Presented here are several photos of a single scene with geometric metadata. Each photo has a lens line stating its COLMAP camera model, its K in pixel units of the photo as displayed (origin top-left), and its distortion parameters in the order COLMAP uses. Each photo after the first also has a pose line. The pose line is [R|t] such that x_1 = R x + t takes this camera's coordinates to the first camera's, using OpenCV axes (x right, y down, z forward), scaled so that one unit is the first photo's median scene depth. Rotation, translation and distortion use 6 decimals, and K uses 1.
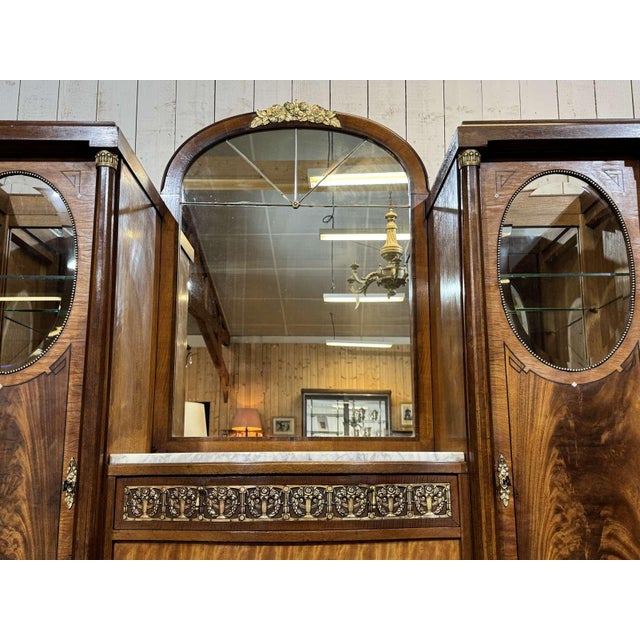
lens RADIAL K [[711.9, 0, 320.5], [0, 711.9, 322.1], [0, 0, 1]] dist [0.185147, -0.419386]
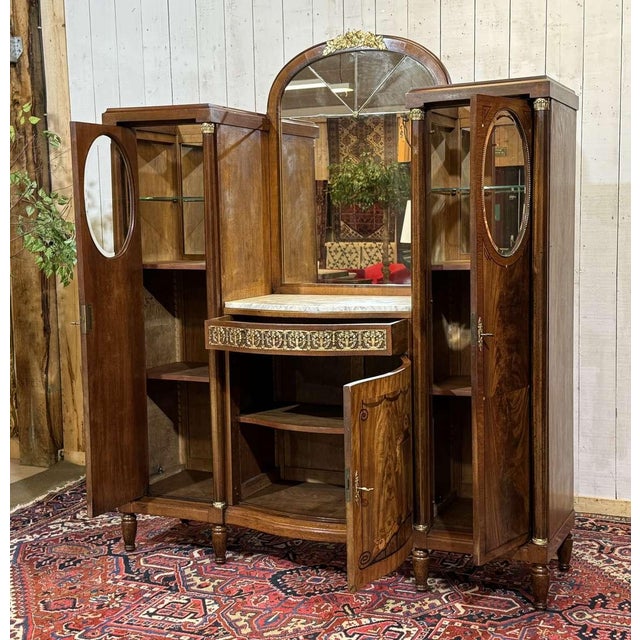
lens RADIAL K [[1010.8, 0, 321.5], [0, 1010.8, 323.2], [0, 0, 1]] dist [0.182438, -0.404407]
pose [[0.909734, 0.028756, -0.414195, 0.985645], [0.093173, 0.958015, 0.271156, -0.432652], [0.404603, -0.285271, 0.868859, -1.115528]]
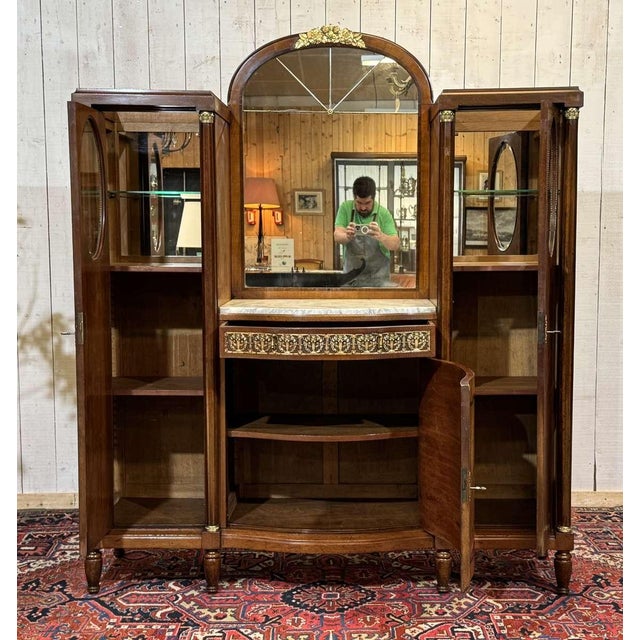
lens RADIAL K [[1070.3, 0, 339.2], [0, 1070.3, 330.6], [0, 0, 1]] dist [0.151235, -0.214744]
pose [[0.999828, 0.003489, -0.018233, 0.026209], [0.001798, 0.959370, 0.282145, -0.462965], [0.018476, -0.282129, 0.959199, -1.376417]]
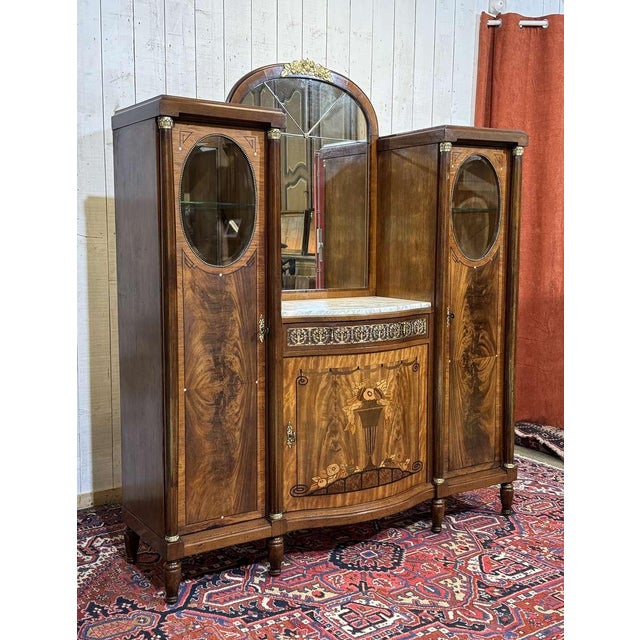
lens RADIAL K [[791.2, 0, 319.5], [0, 791.2, 326.0], [0, 0, 1]] dist [0.177984, -0.402956]
pose [[0.842819, -0.055884, 0.535288, -1.276678], [-0.106617, 0.957547, 0.267837, -0.322092], [-0.527531, -0.282809, 0.801080, -0.636236]]
